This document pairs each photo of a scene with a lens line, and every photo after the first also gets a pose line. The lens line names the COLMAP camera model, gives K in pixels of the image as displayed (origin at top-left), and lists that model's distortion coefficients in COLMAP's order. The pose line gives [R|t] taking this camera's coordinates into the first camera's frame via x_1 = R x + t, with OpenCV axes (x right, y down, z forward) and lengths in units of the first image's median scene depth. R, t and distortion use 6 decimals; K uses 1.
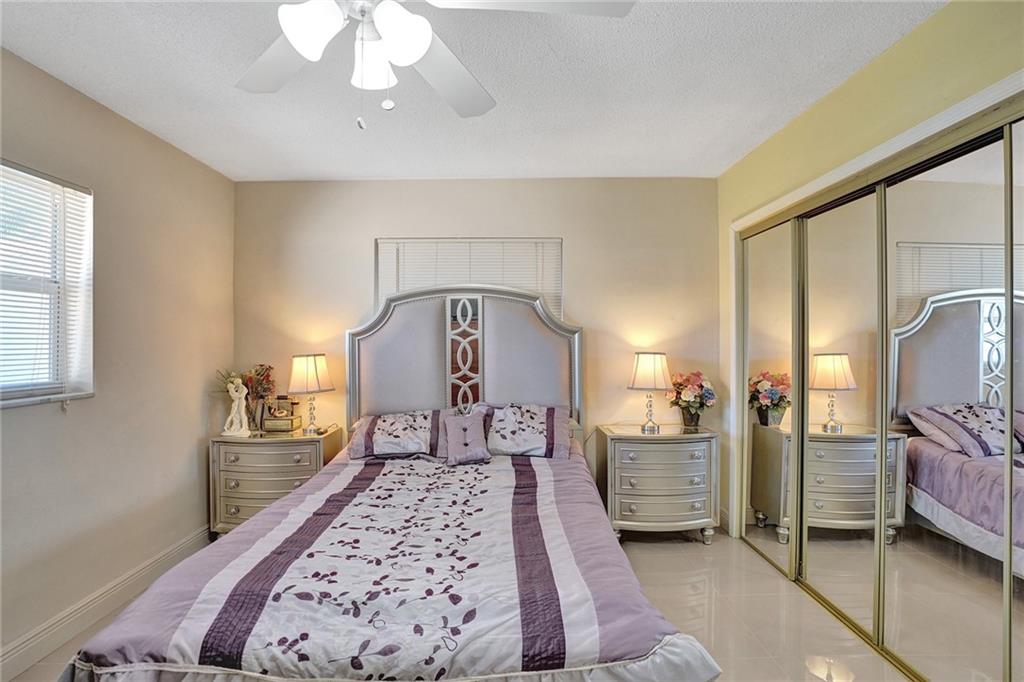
lens RADIAL K [[496.1, 0, 512.5], [0, 496.1, 335.3], [0, 0, 1]] dist [-0.056208, 0.018110]
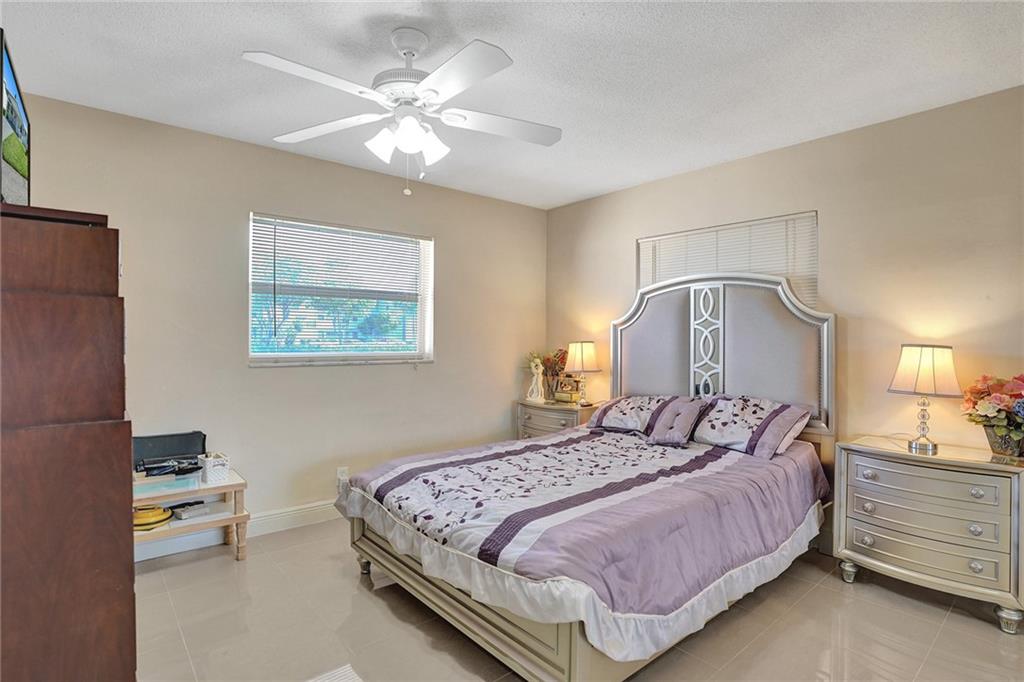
lens RADIAL K [[496.1, 0, 512.5], [0, 496.1, 335.3], [0, 0, 1]] dist [-0.056208, 0.018110]
pose [[0.661599, 0.005227, -0.749840, 0.415963], [-0.000923, 0.999981, 0.006156, 0.016502], [0.749858, -0.003380, 0.661591, 0.053630]]
